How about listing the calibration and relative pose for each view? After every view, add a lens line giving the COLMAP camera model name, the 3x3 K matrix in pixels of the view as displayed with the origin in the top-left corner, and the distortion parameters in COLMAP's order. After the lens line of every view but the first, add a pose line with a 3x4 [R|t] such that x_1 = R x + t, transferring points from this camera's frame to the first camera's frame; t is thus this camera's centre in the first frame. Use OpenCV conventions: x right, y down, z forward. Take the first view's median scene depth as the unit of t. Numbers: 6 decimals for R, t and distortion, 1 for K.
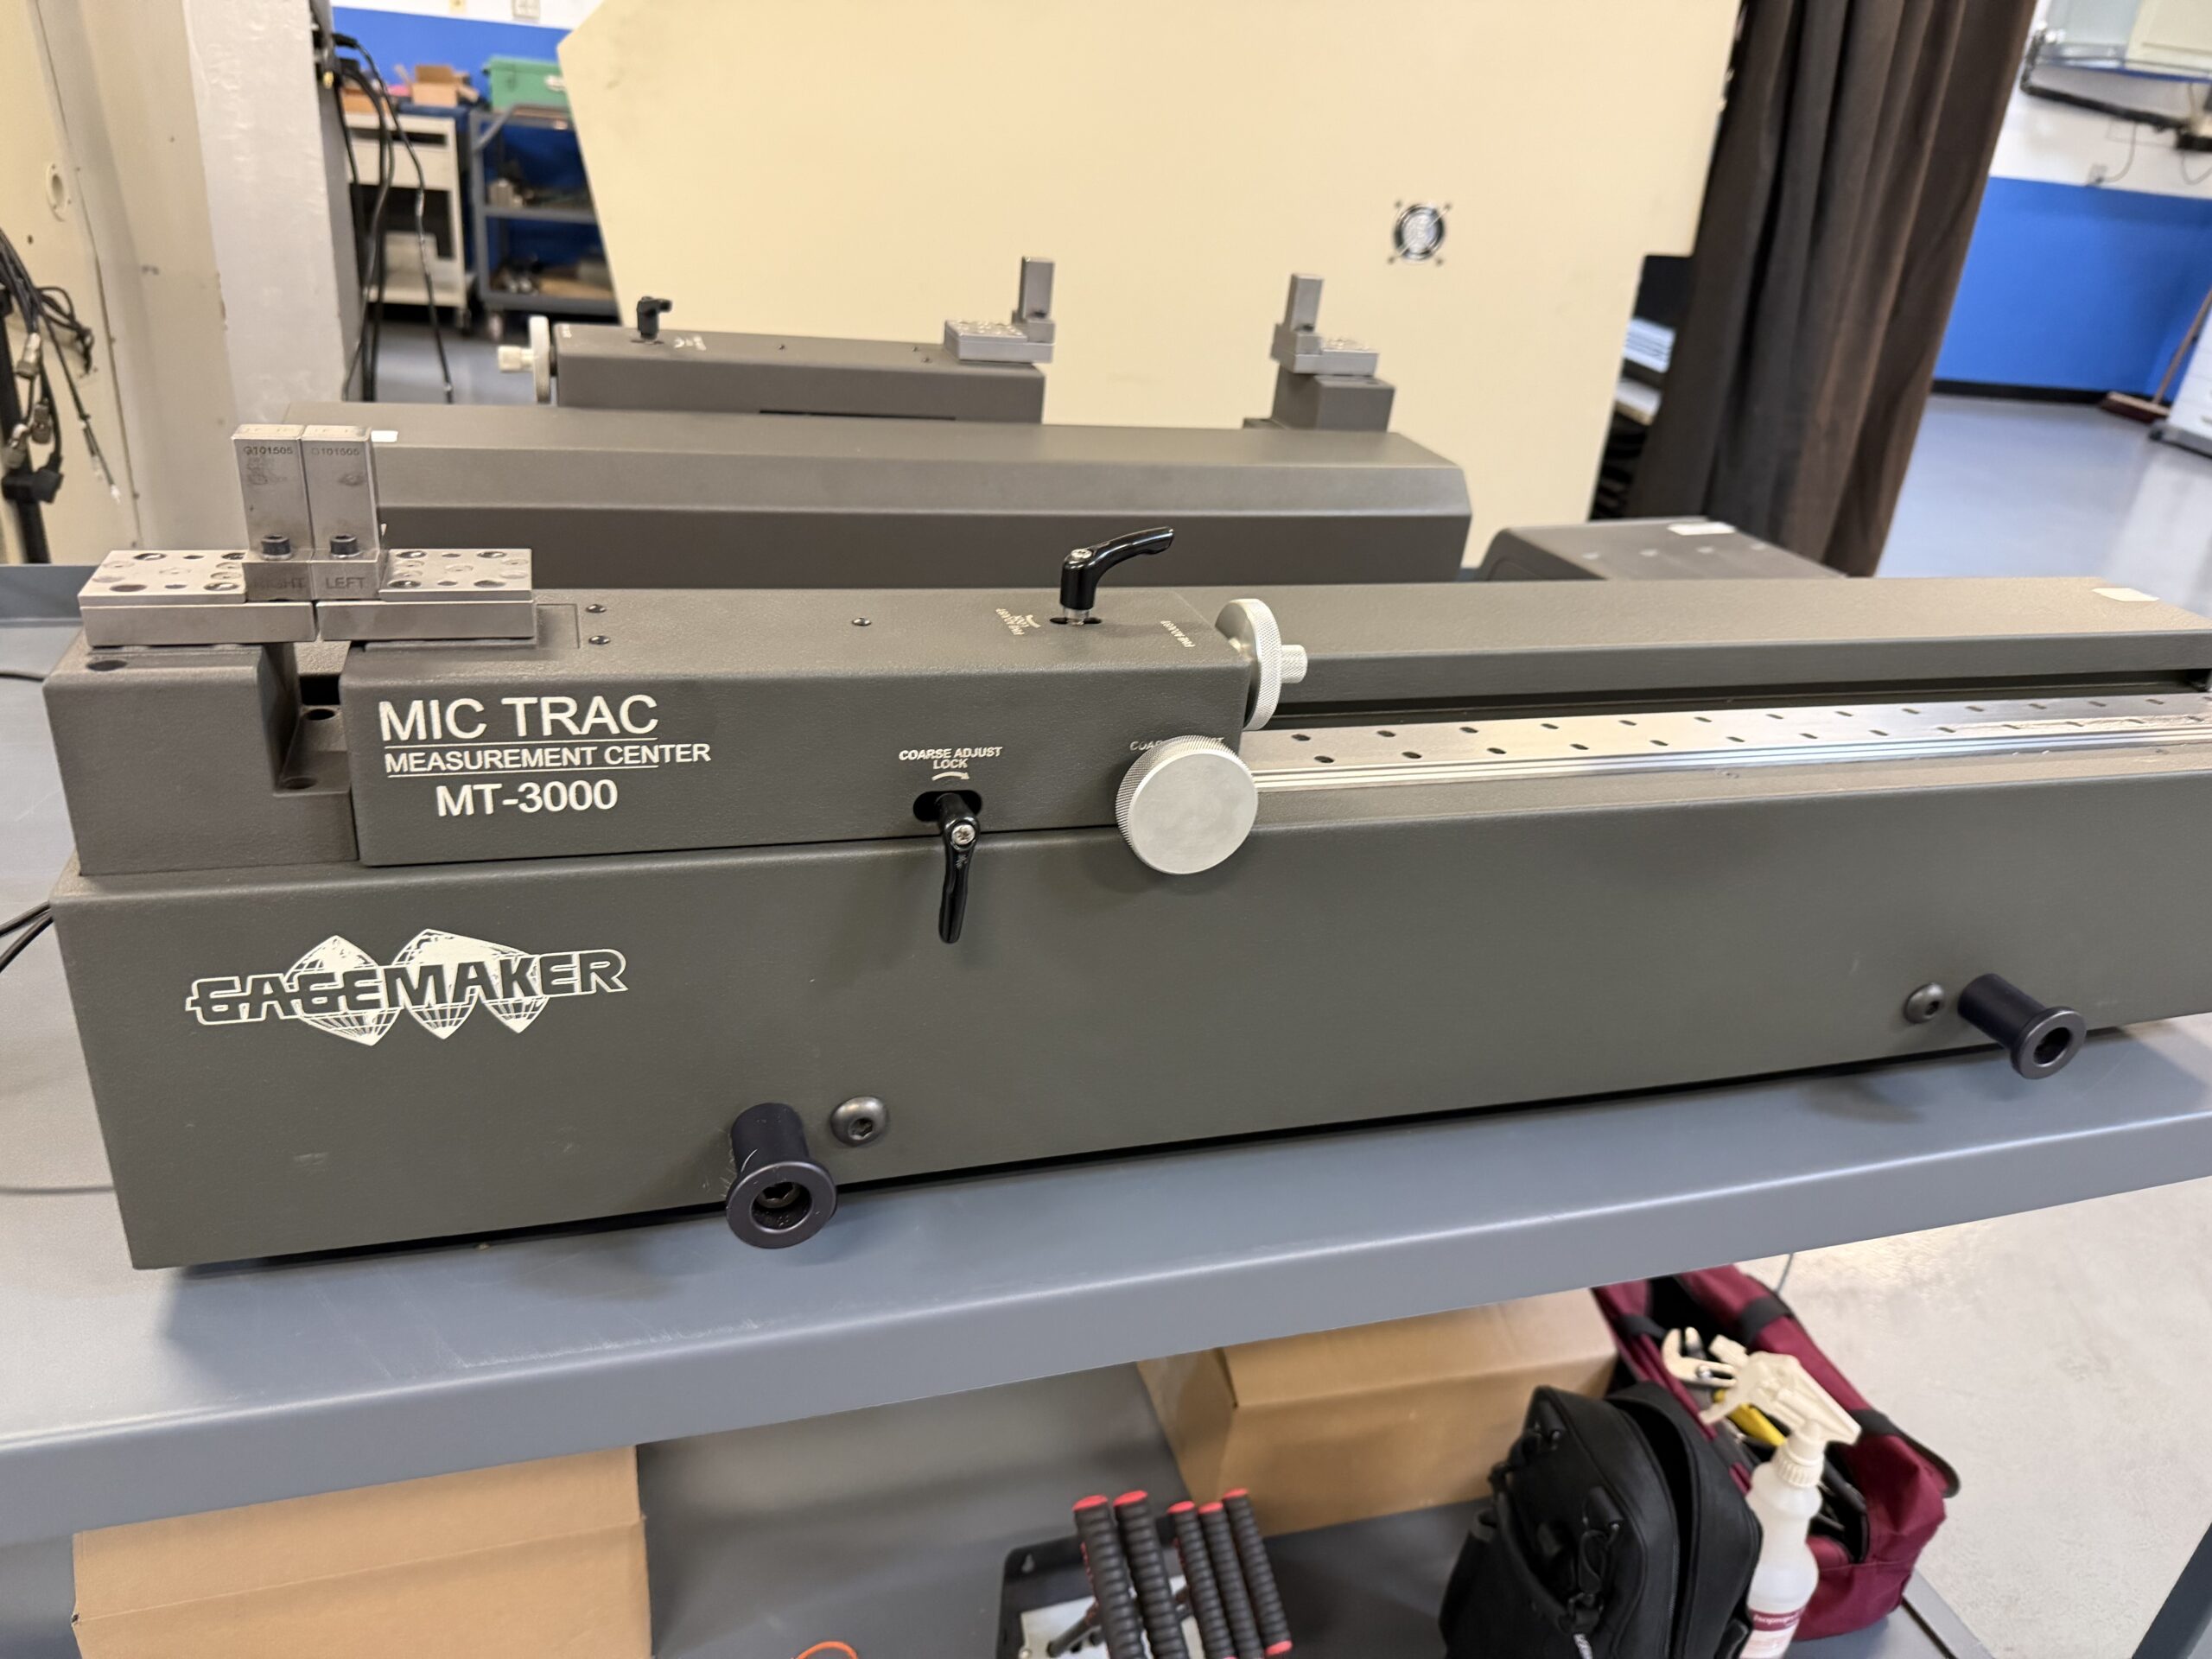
lens RADIAL K [[1619.9, 0, 1116.2], [0, 1619.9, 853.2], [0, 0, 1]] dist [0.026007, -0.062970]
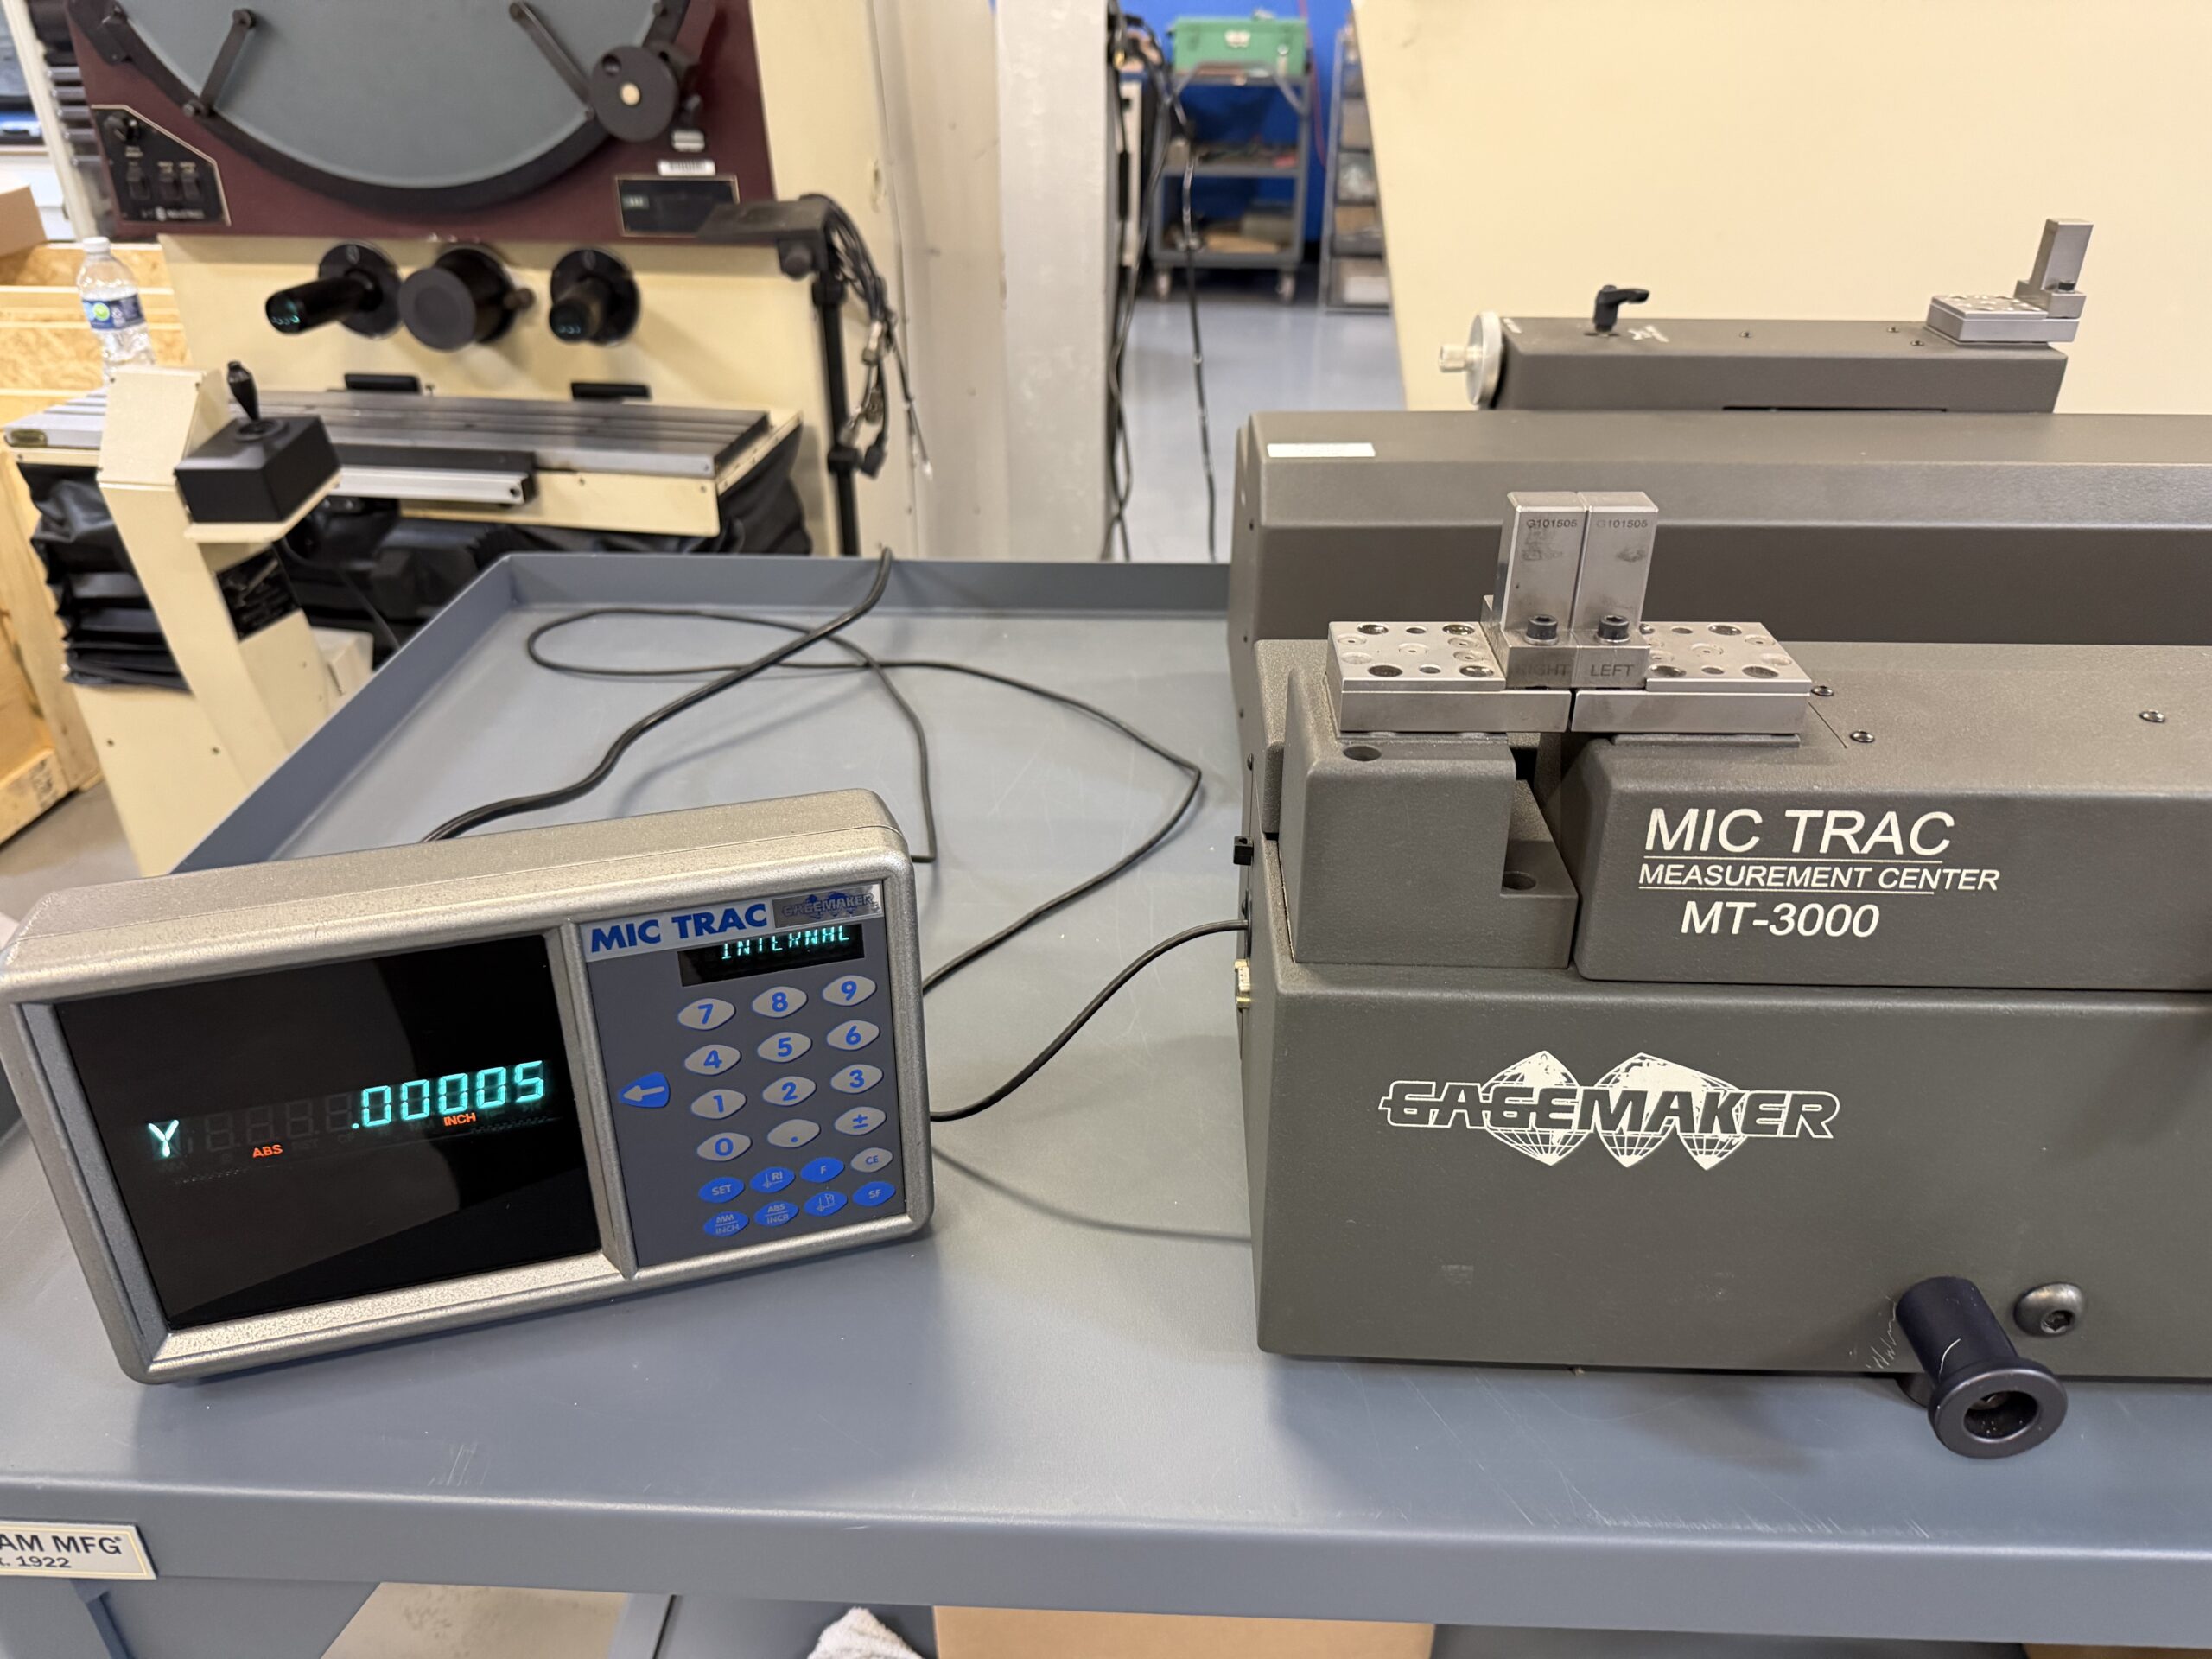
lens RADIAL K [[1619.9, 0, 1043.2], [0, 1619.9, 832.6], [0, 0, 1]] dist [0.026007, -0.062970]
pose [[0.928488, 0.079981, -0.362648, -0.407057], [-0.070846, 0.996746, 0.038441, -0.083834], [0.364543, -0.010000, 0.931133, 0.045081]]
